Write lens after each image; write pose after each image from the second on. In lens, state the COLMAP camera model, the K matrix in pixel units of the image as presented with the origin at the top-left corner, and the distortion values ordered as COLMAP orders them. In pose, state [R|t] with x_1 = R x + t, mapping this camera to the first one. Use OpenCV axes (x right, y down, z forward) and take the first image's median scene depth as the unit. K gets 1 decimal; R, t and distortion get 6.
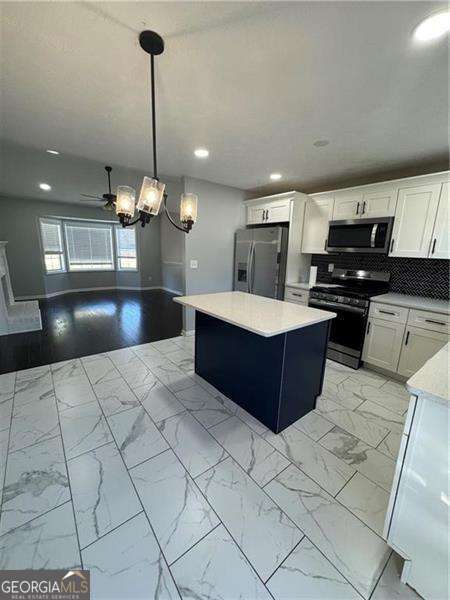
lens RADIAL K [[240.6, 0, 226.3], [0, 240.6, 301.1], [0, 0, 1]] dist [-0.002604, 0.000693]
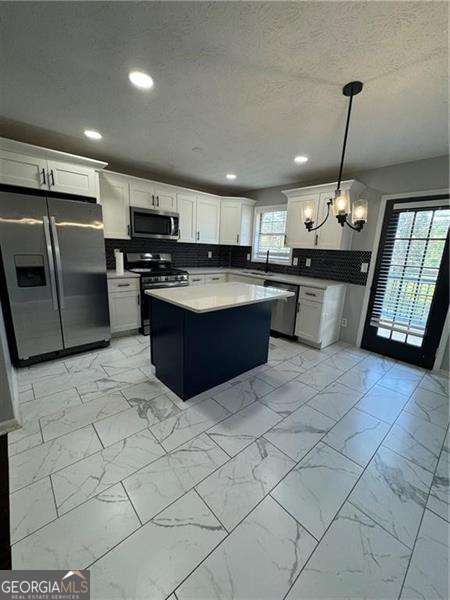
lens RADIAL K [[240.6, 0, 226.6], [0, 240.6, 300.6], [0, 0, 1]] dist [-0.002604, 0.000693]
pose [[-0.059024, -0.252813, 0.965713, -0.763724], [0.163324, 0.951919, 0.259184, -0.175414], [-0.984805, 0.173023, -0.014896, 0.790190]]
